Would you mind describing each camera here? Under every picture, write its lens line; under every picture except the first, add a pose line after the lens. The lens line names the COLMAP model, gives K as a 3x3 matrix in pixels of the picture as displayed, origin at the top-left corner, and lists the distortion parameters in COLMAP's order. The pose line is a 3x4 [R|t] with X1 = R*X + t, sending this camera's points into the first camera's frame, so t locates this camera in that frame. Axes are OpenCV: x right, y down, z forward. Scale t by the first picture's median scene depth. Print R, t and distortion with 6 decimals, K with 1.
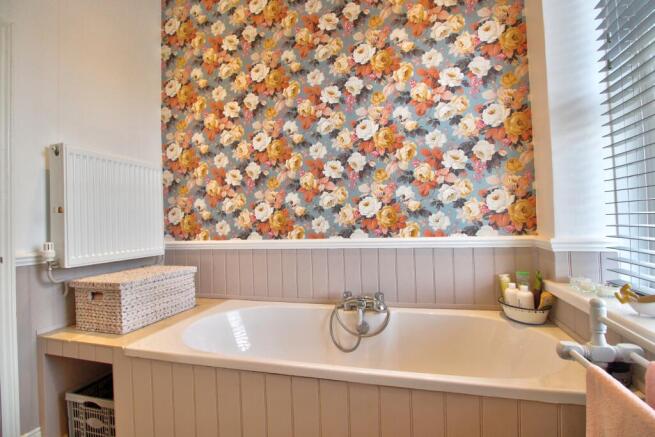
lens RADIAL K [[248.9, 0, 327.5], [0, 248.9, 218.5], [0, 0, 1]] dist [-0.007728, -0.000025]
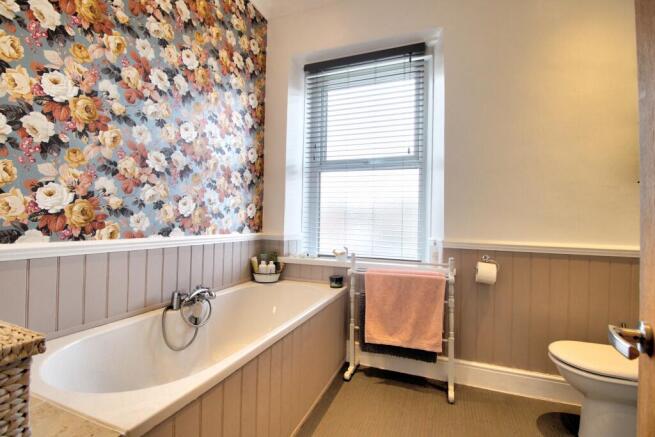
lens RADIAL K [[303.8, 0, 329.2], [0, 303.8, 215.6], [0, 0, 1]] dist [-0.001729, -0.013424]
pose [[0.134908, 0.056515, 0.989245, -0.594704], [-0.034412, 0.998037, -0.052325, 0.022350], [-0.990260, -0.026983, 0.136588, 0.135397]]
